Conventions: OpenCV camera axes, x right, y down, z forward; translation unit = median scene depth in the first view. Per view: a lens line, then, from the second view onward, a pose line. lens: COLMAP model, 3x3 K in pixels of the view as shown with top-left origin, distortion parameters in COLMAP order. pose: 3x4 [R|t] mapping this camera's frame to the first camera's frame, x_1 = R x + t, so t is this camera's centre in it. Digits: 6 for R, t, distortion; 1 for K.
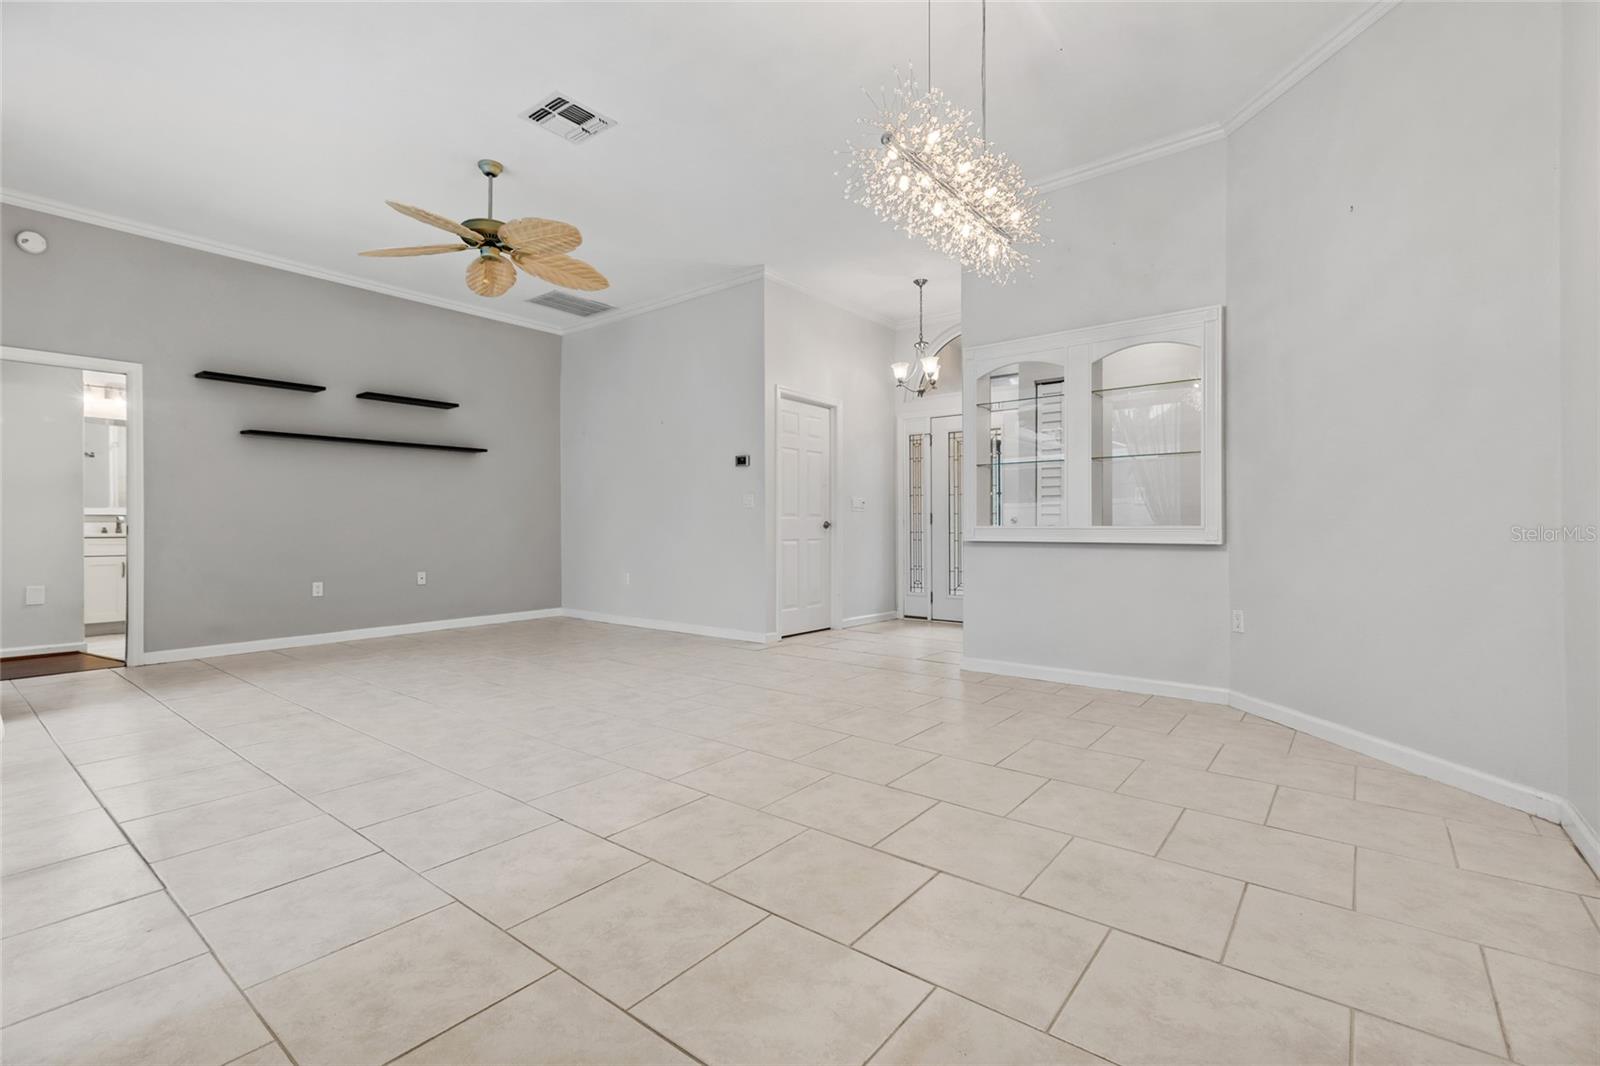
lens RADIAL K [[718.6, 0, 803.7], [0, 718.6, 525.0], [0, 0, 1]] dist [0.004160, 0.000171]
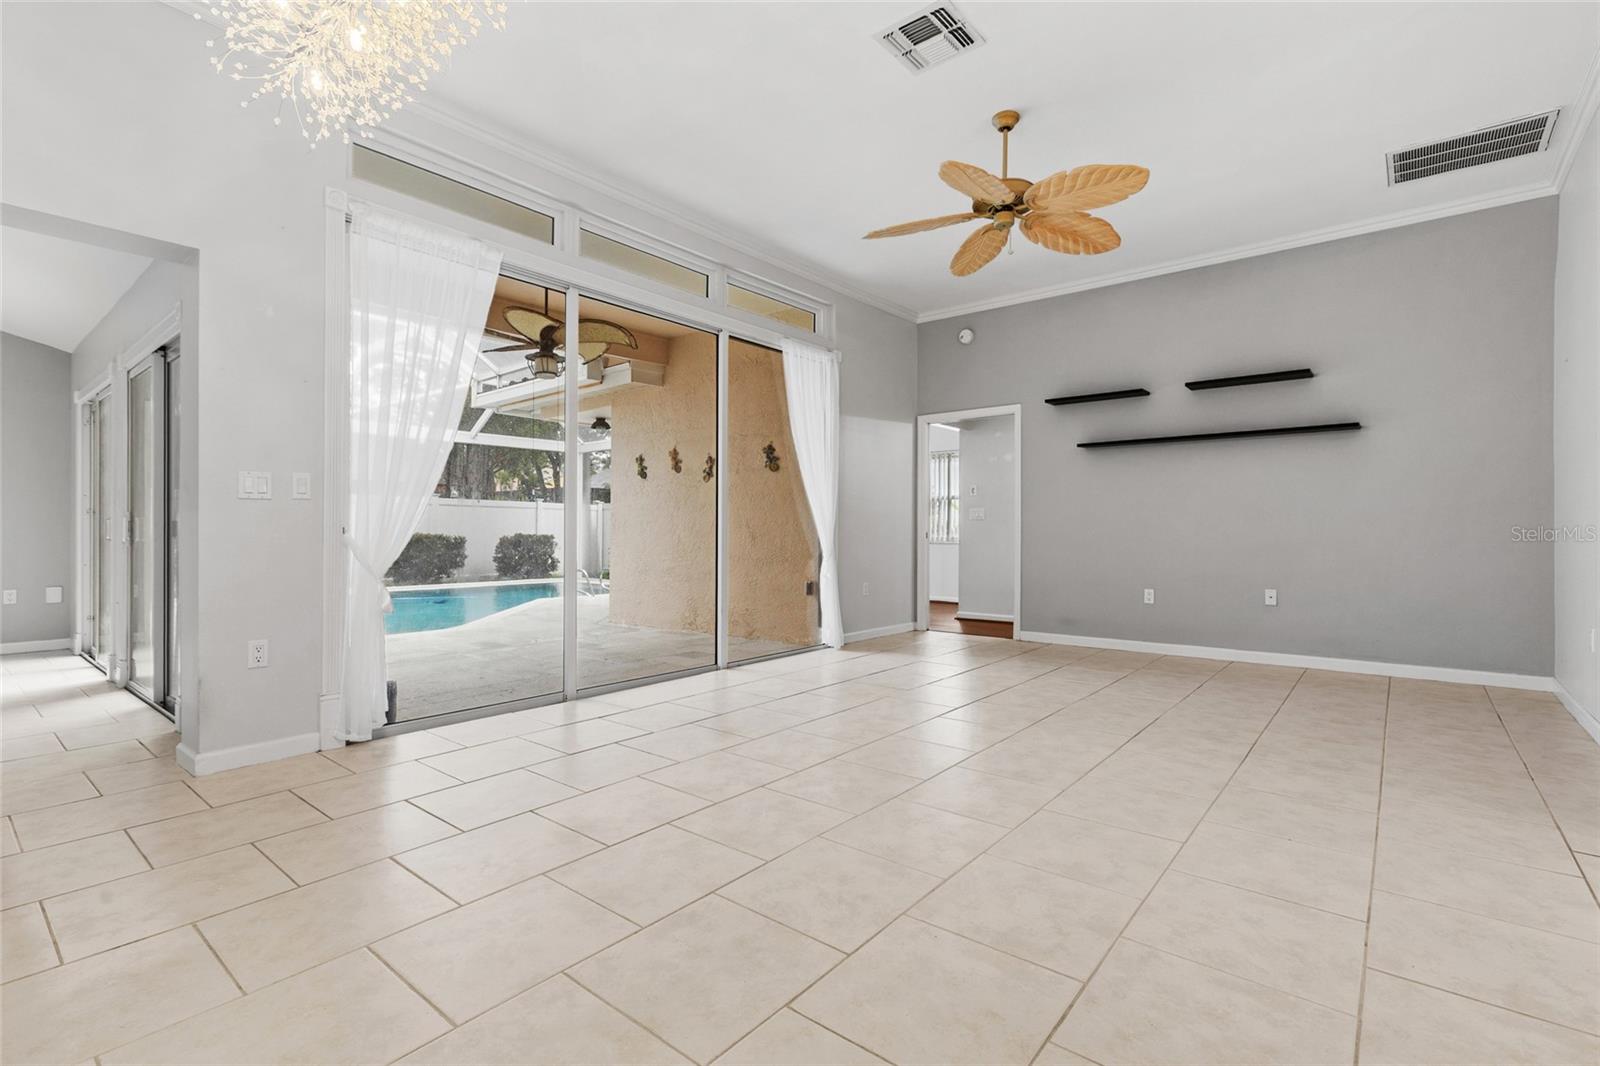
lens RADIAL K [[727.9, 0, 800.0], [0, 727.9, 533.0], [0, 0, 1]] dist [0.001816, 0.000493]
pose [[-0.018814, 0.005472, -0.999808, 0.322056], [-0.000366, 0.999985, 0.005480, -0.002036], [0.999823, 0.000469, -0.018812, 0.546585]]
